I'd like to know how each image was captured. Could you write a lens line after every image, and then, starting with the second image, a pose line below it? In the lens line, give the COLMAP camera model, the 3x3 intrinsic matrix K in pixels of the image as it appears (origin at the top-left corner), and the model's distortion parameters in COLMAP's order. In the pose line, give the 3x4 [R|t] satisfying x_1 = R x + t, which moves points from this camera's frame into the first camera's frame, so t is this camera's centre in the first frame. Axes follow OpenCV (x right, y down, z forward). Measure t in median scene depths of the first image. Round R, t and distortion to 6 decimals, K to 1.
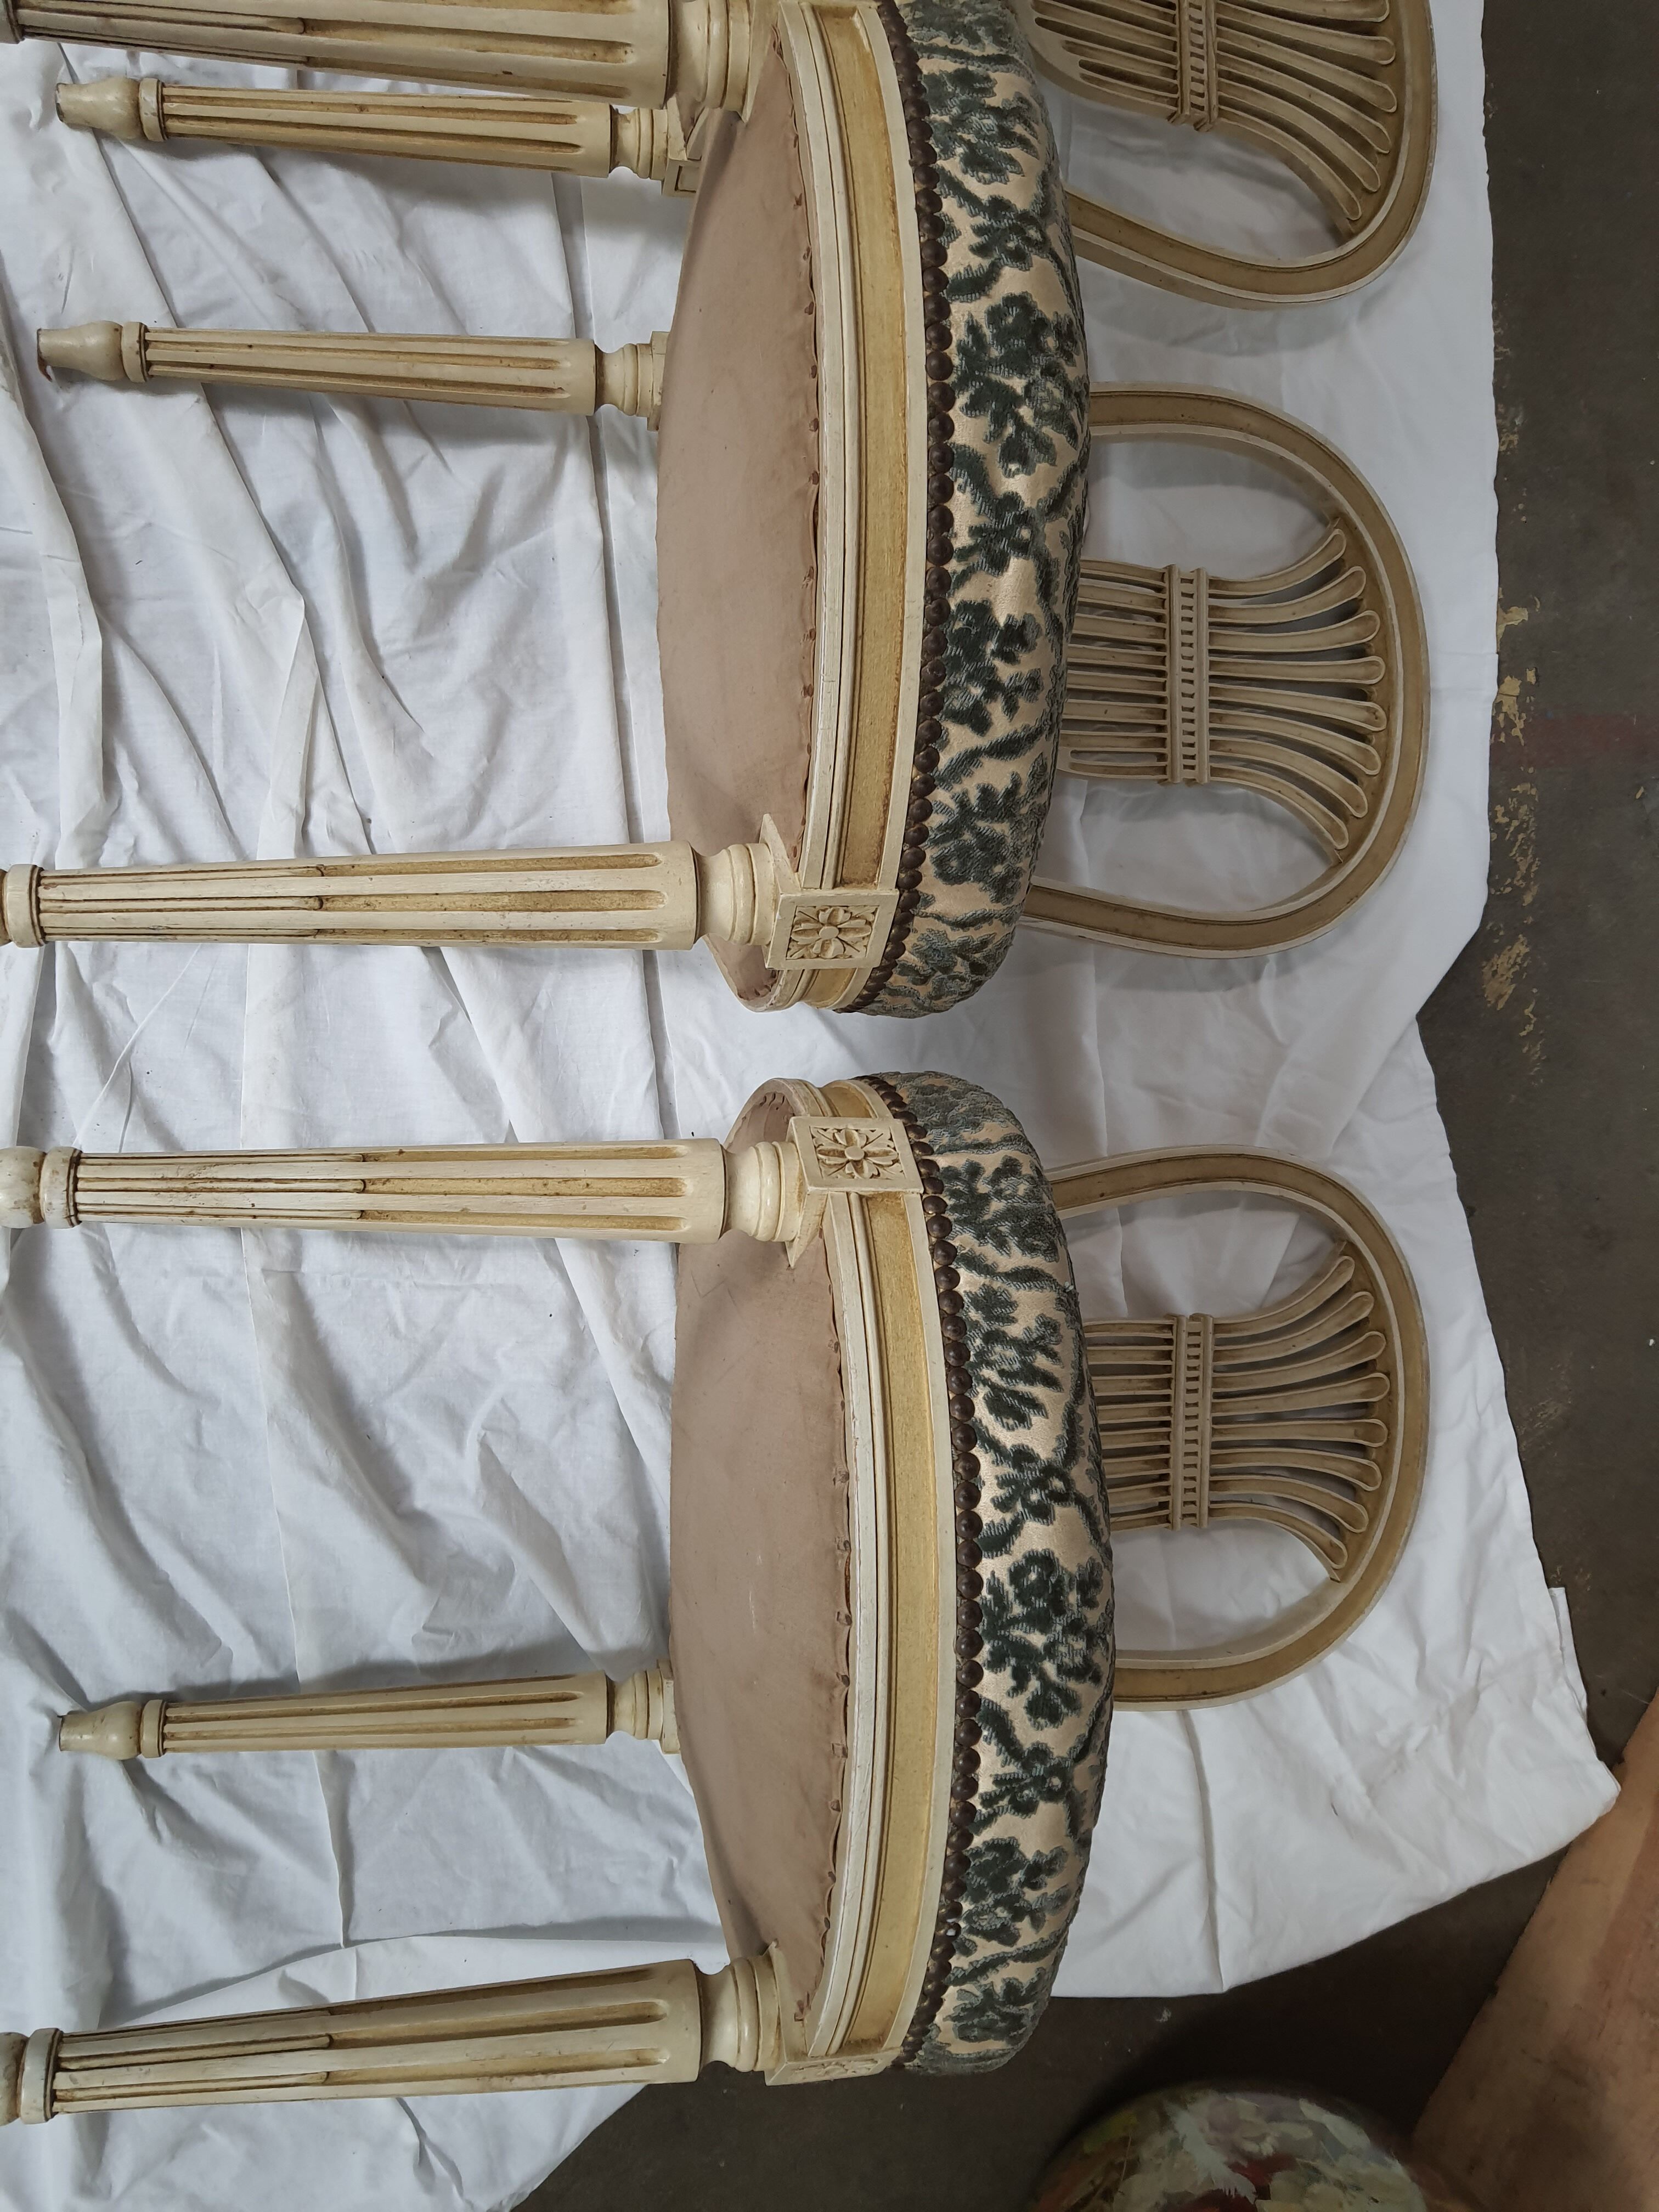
lens RADIAL K [[1729.0, 0, 842.8], [0, 1729.0, 1120.4], [0, 0, 1]] dist [0.041216, -0.067179]
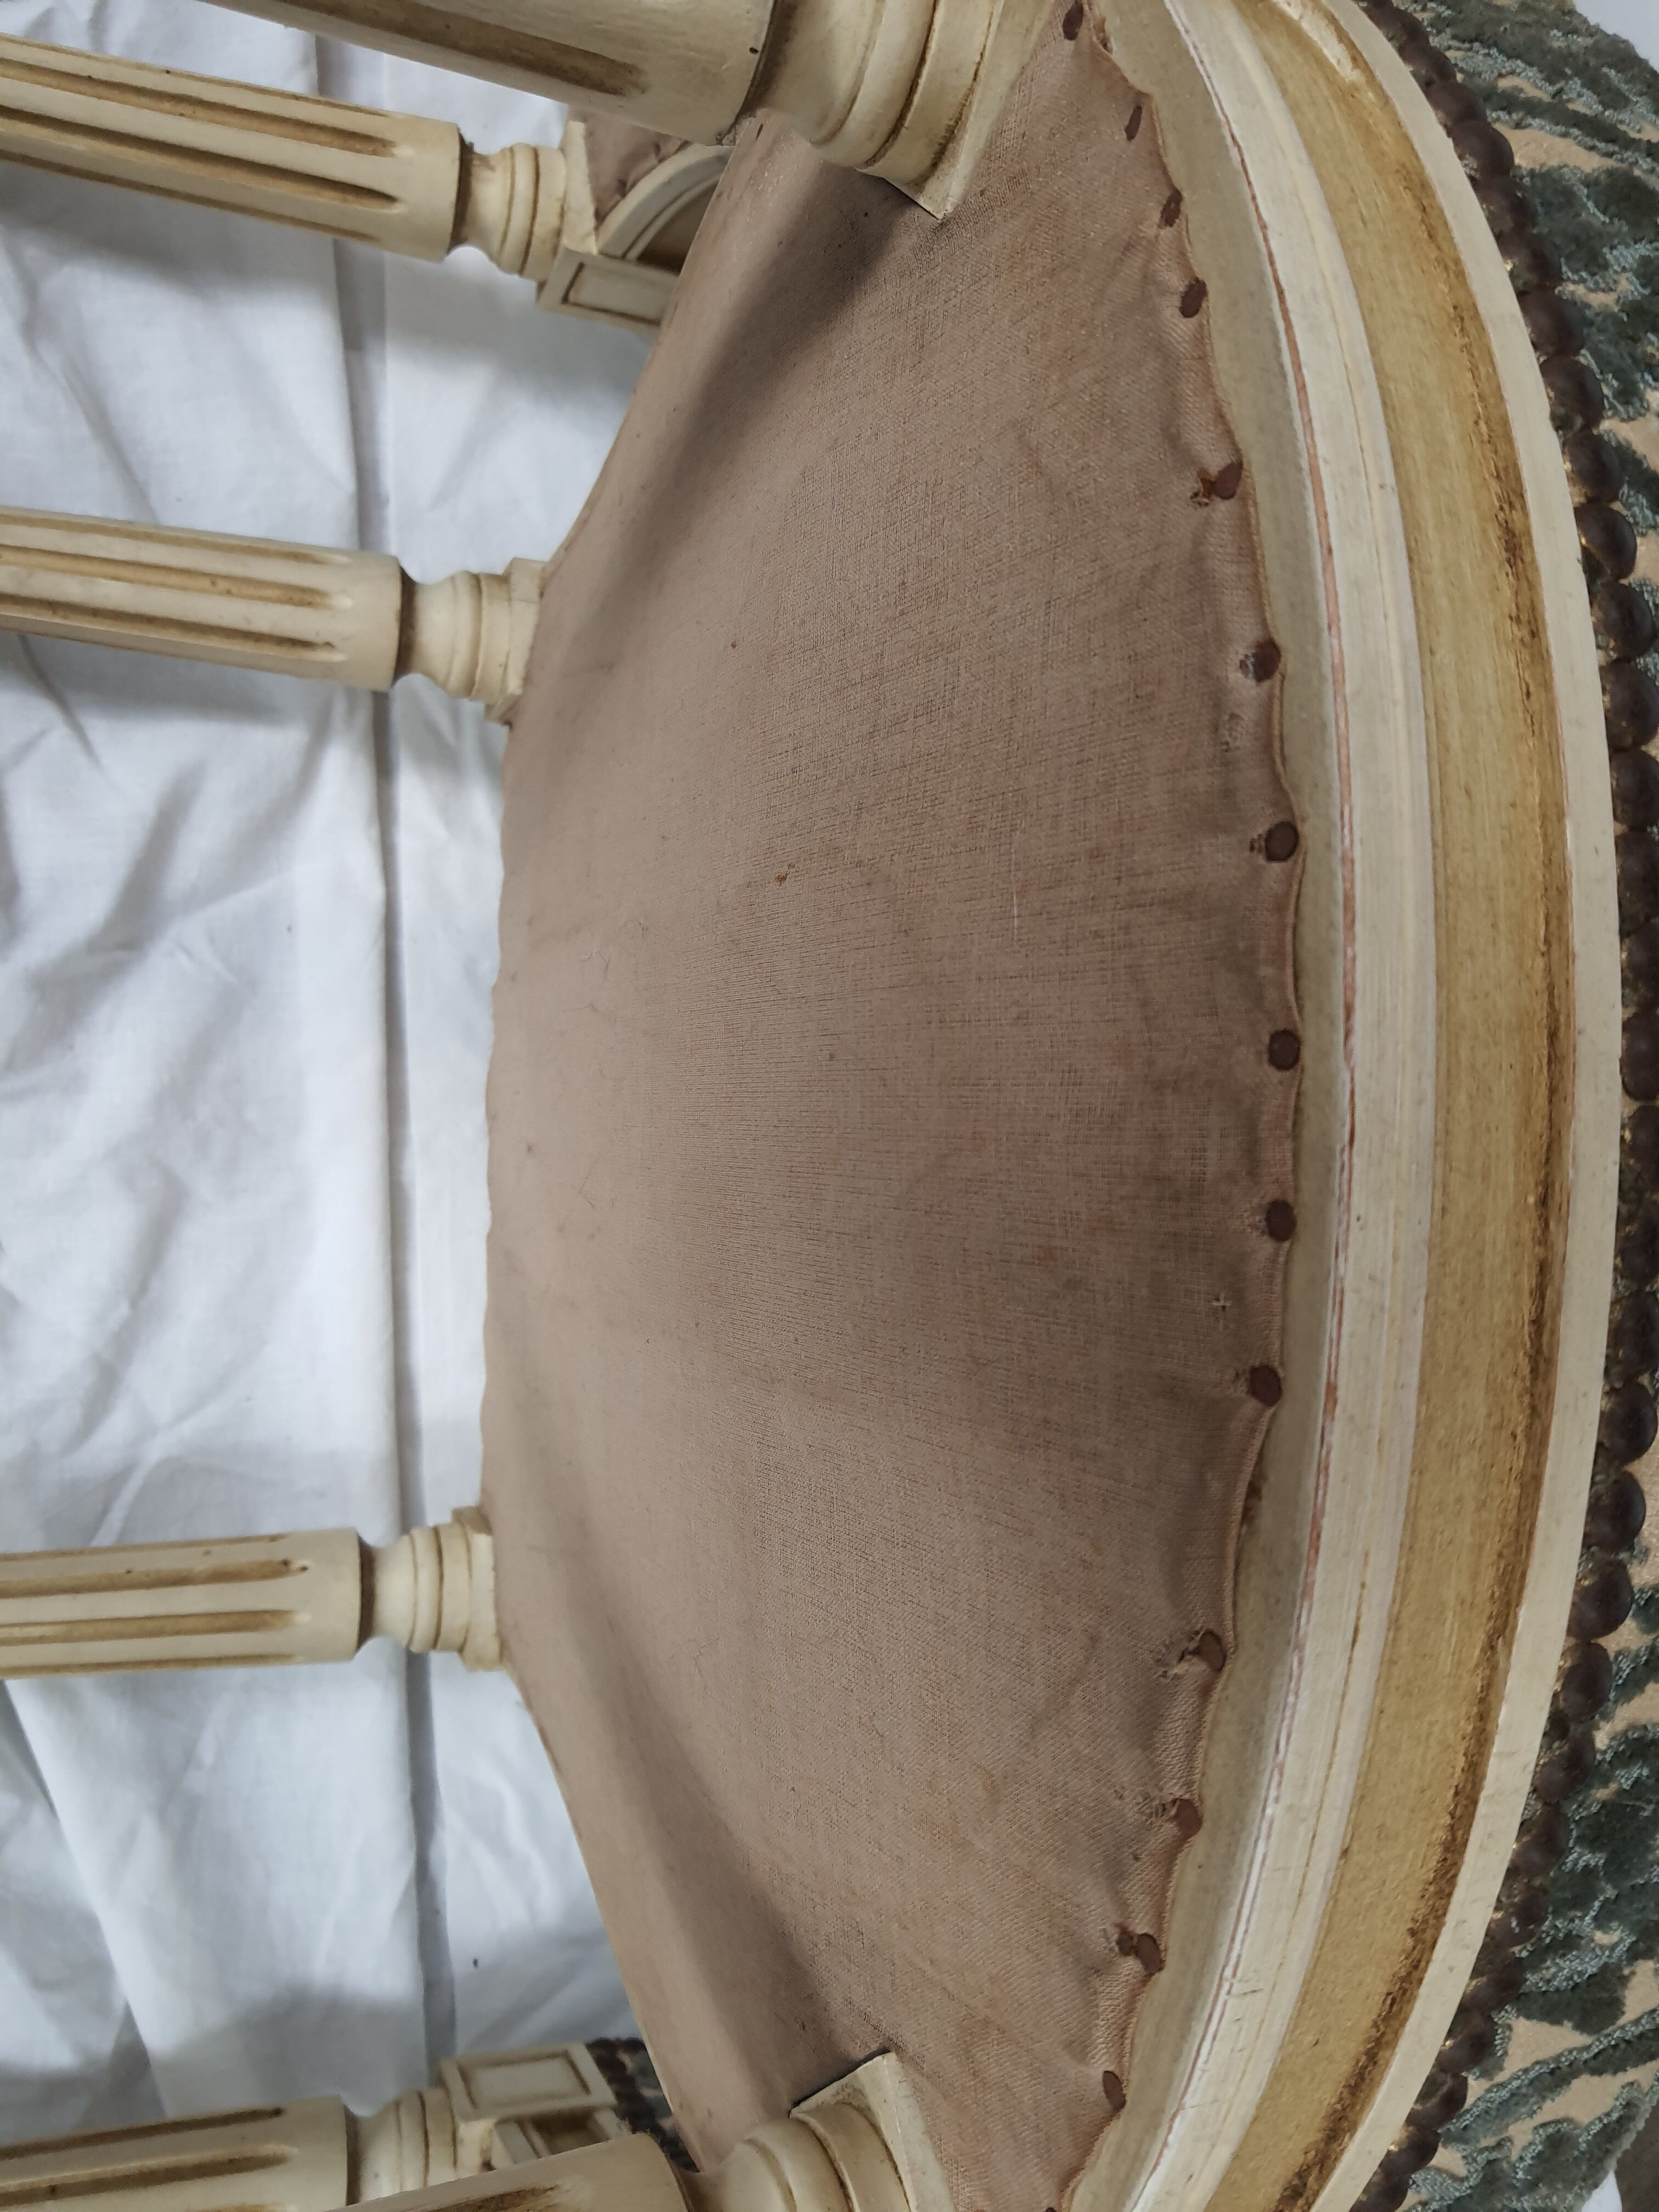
lens RADIAL K [[1729.0, 0, 819.7], [0, 1729.0, 1109.0], [0, 0, 1]] dist [0.041216, -0.067179]
pose [[0.983799, 0.060148, 0.168884, -0.092693], [-0.051901, 0.997254, -0.052834, -0.250173], [-0.171598, 0.043212, 0.984219, 0.446182]]
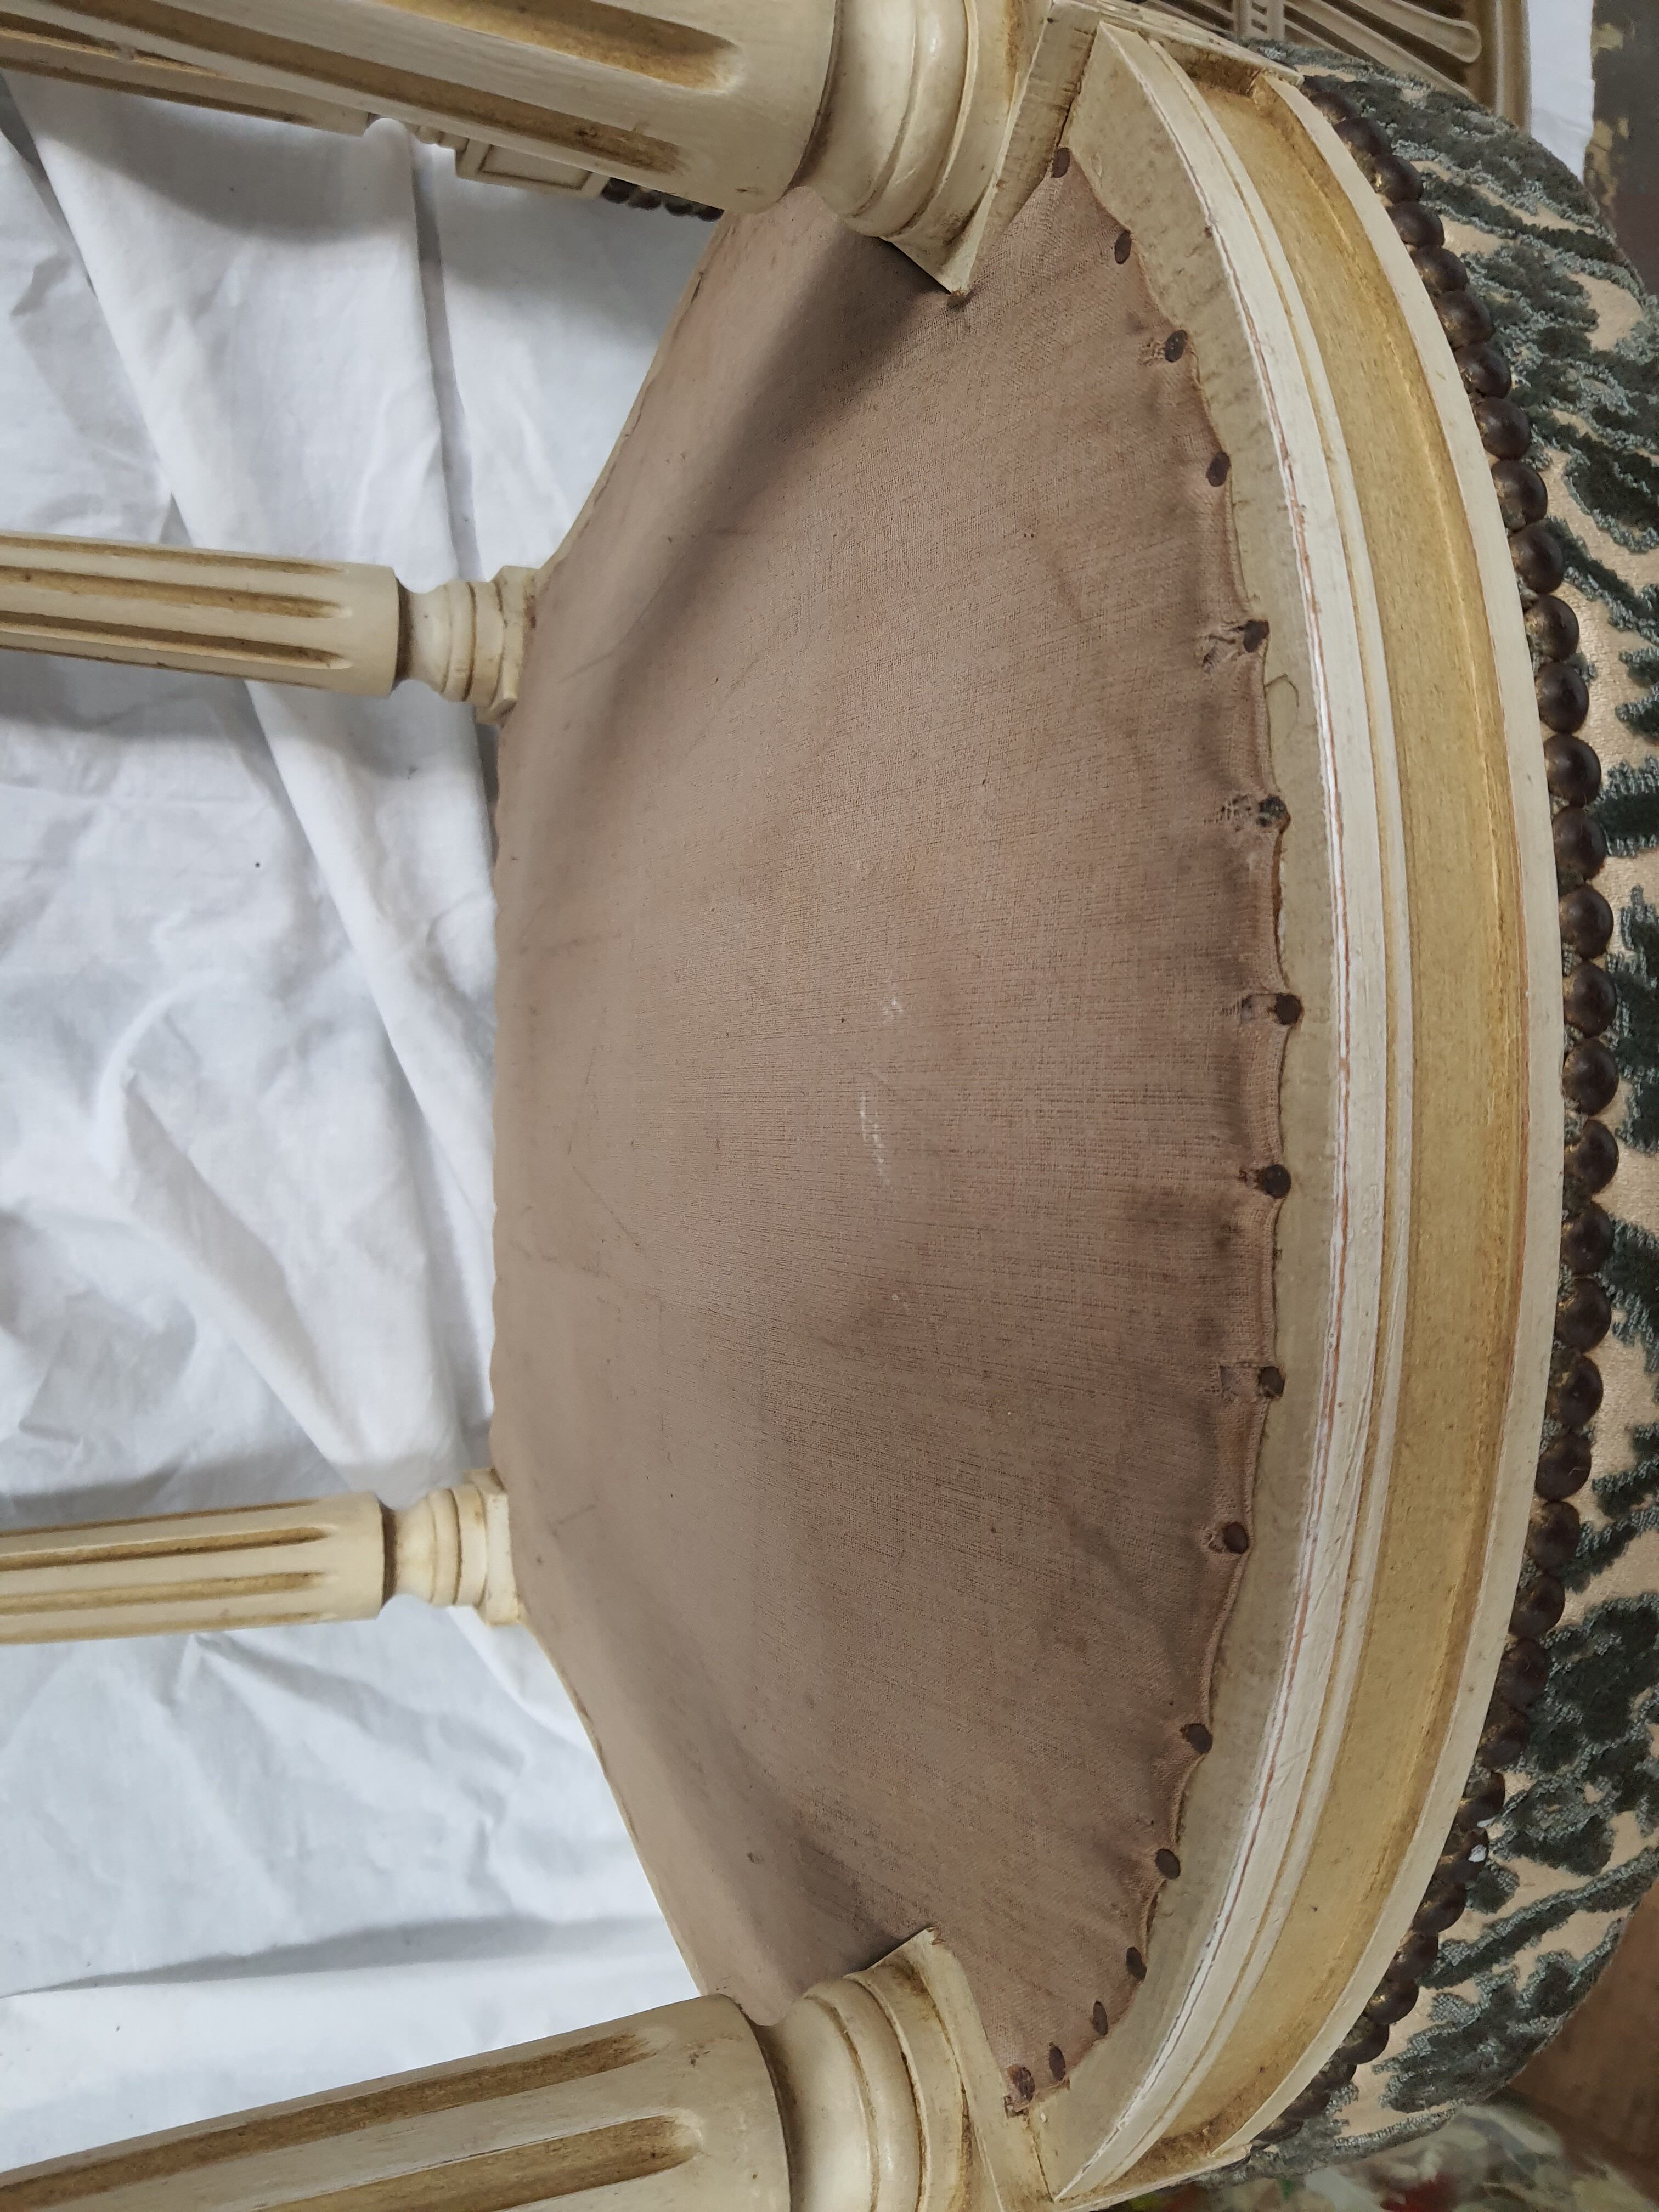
lens RADIAL K [[1729.0, 0, 861.1], [0, 1729.0, 1142.0], [0, 0, 1]] dist [0.041216, -0.067179]
pose [[0.977832, -0.011990, 0.209046, -0.099060], [0.007515, 0.999726, 0.022190, 0.193618], [-0.209255, -0.020127, 0.977654, 0.423519]]
